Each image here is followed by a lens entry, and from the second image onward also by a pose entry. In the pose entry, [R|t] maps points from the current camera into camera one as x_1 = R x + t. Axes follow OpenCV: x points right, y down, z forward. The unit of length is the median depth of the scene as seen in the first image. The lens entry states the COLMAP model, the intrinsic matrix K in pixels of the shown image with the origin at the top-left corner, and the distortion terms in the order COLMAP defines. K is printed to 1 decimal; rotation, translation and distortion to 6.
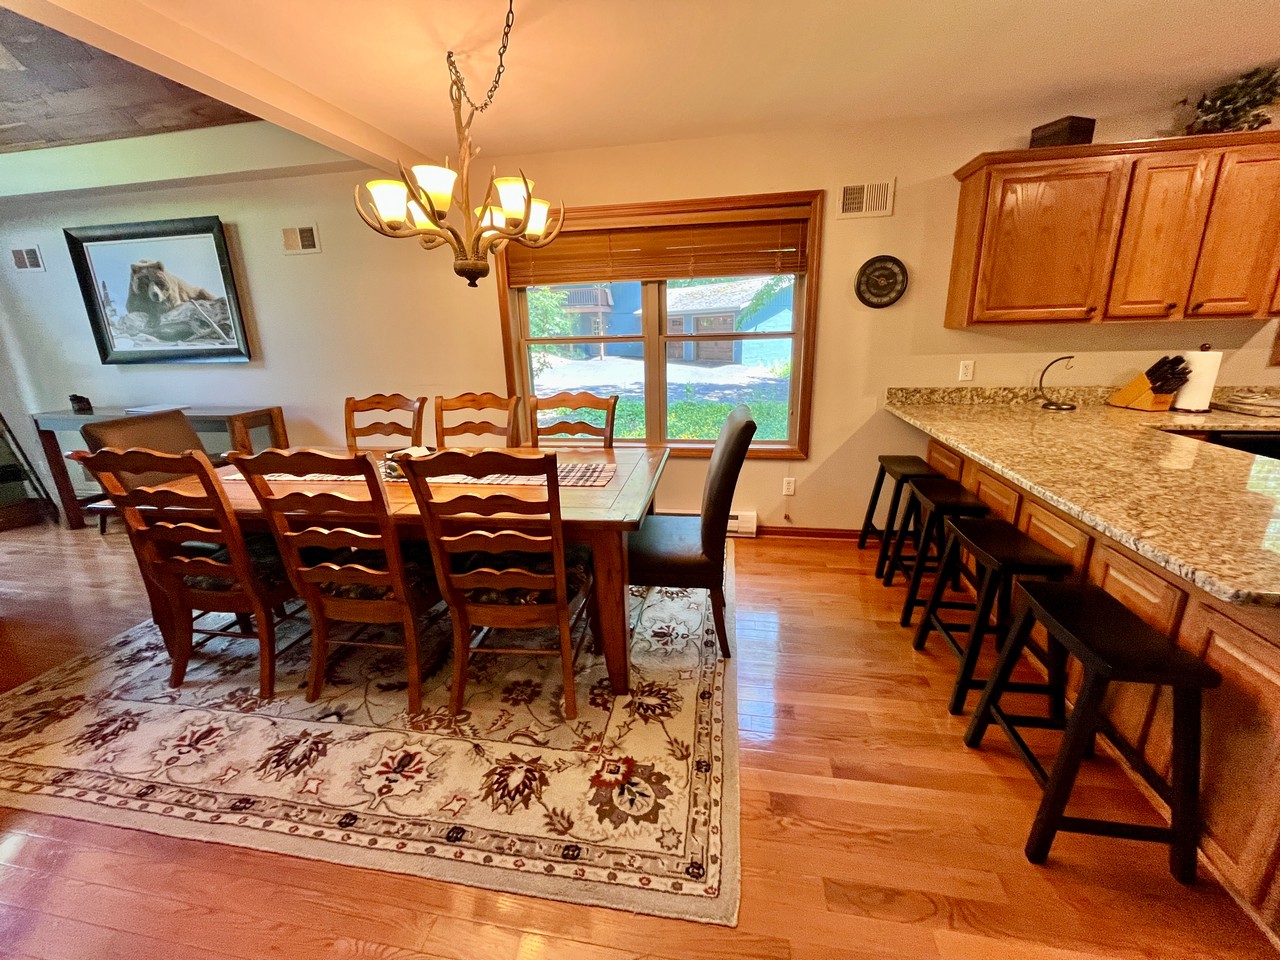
lens RADIAL K [[525.0, 0, 632.8], [0, 525.0, 478.1], [0, 0, 1]] dist [-0.000711, -0.000733]
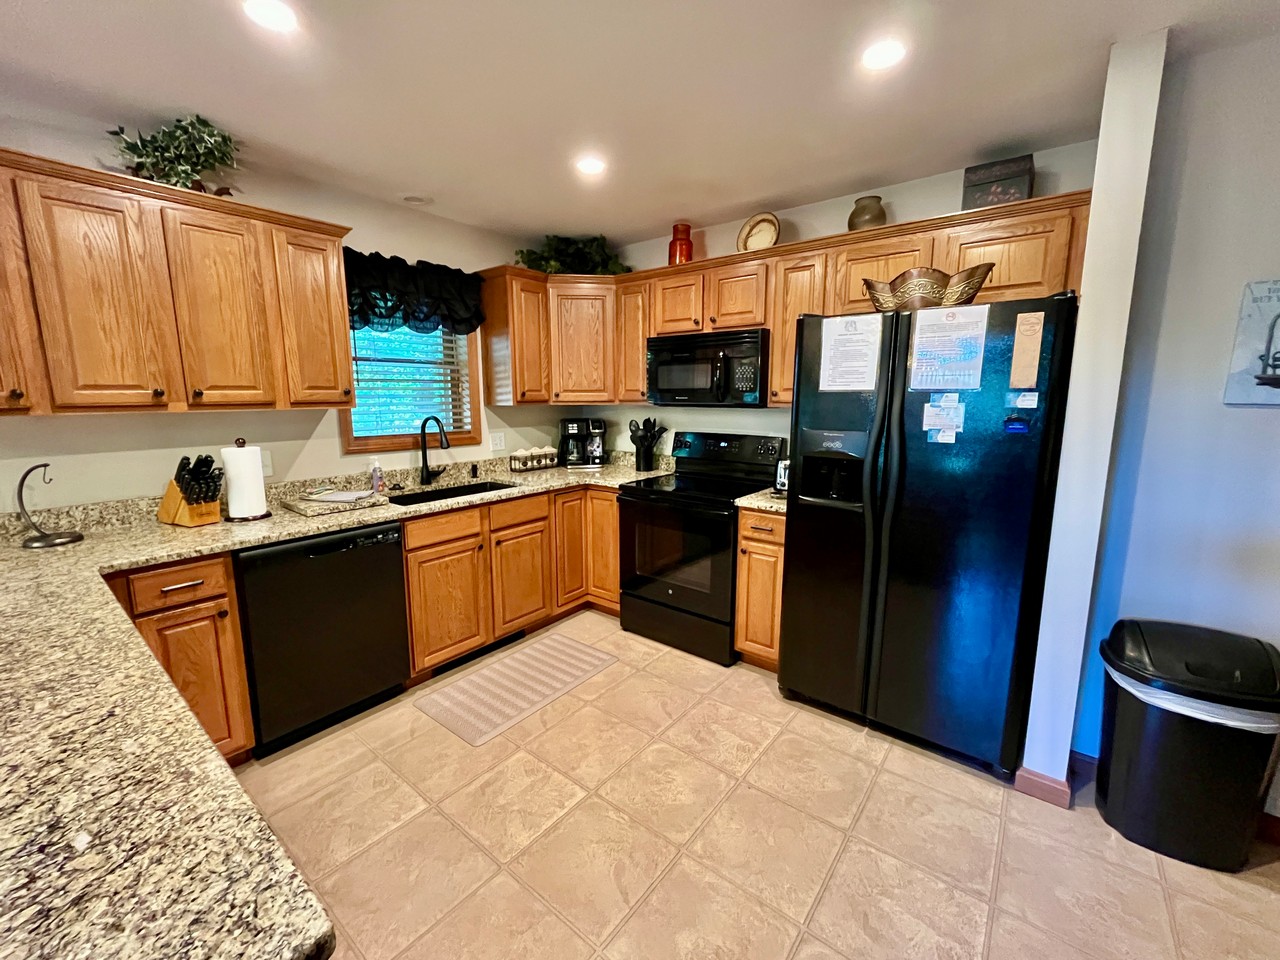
lens RADIAL K [[525.0, 0, 636.5], [0, 525.0, 480.0], [0, 0, 1]] dist [-0.000711, -0.000733]
pose [[0.476703, -0.116268, 0.871341, 0.661546], [0.231110, 0.972922, 0.003384, -0.050484], [-0.848140, 0.199763, 0.490666, 0.075458]]
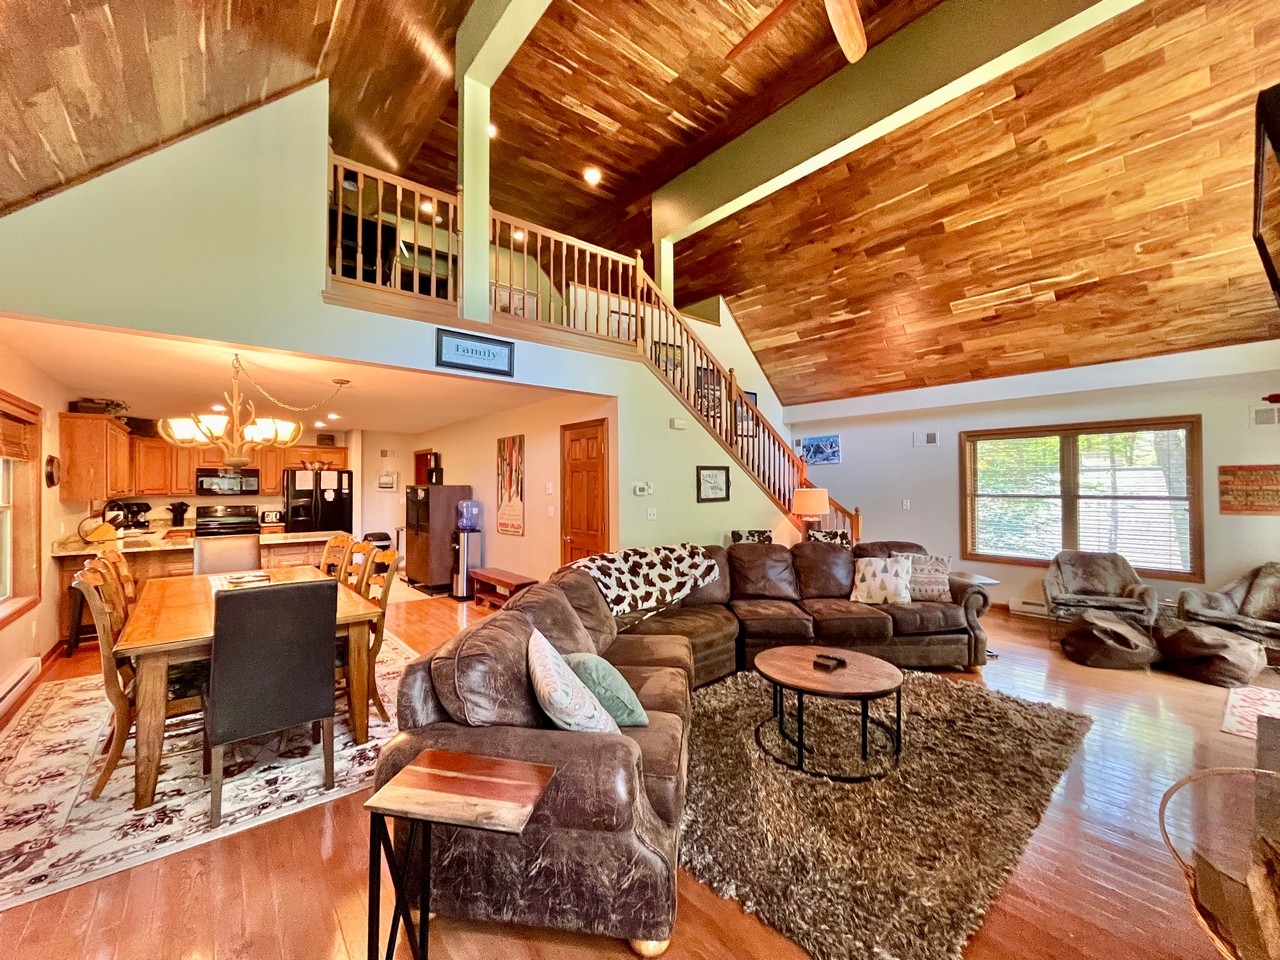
lens RADIAL K [[525.0, 0, 644.7], [0, 525.0, 482.4], [0, 0, 1]] dist [-0.000711, -0.000733]
pose [[-0.762771, 0.039680, 0.645450, -2.044977], [0.203928, 0.961946, 0.181859, -0.299139], [-0.613672, 0.270342, -0.741837, 1.231733]]
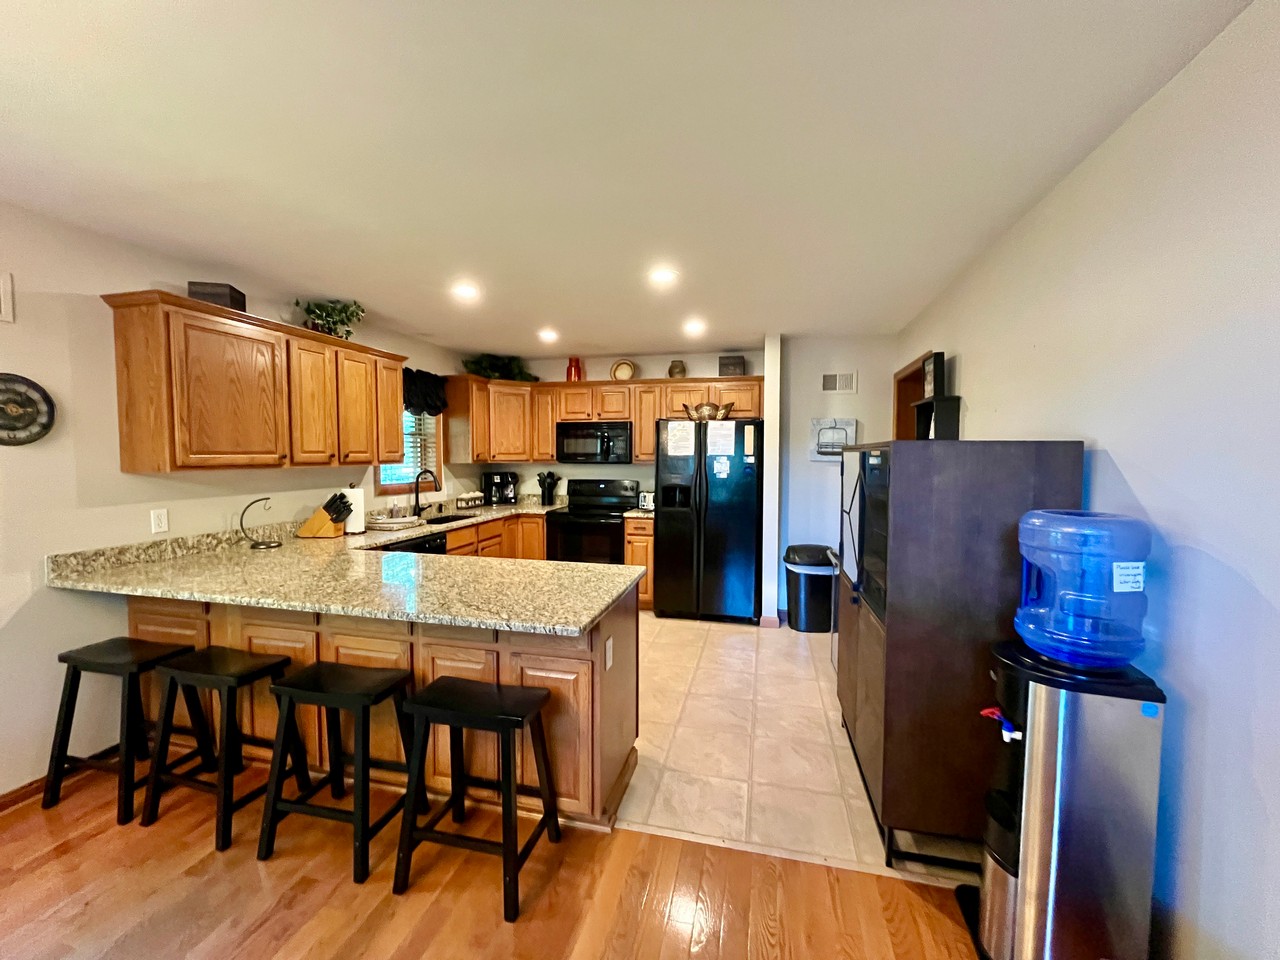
lens RADIAL K [[525.0, 0, 637.8], [0, 525.0, 478.7], [0, 0, 1]] dist [-0.000711, -0.000733]
pose [[0.063633, -0.019510, 0.997783, -0.188421], [0.269885, 0.962891, 0.001616, -0.073228], [-0.960788, 0.269184, 0.066537, 0.210225]]
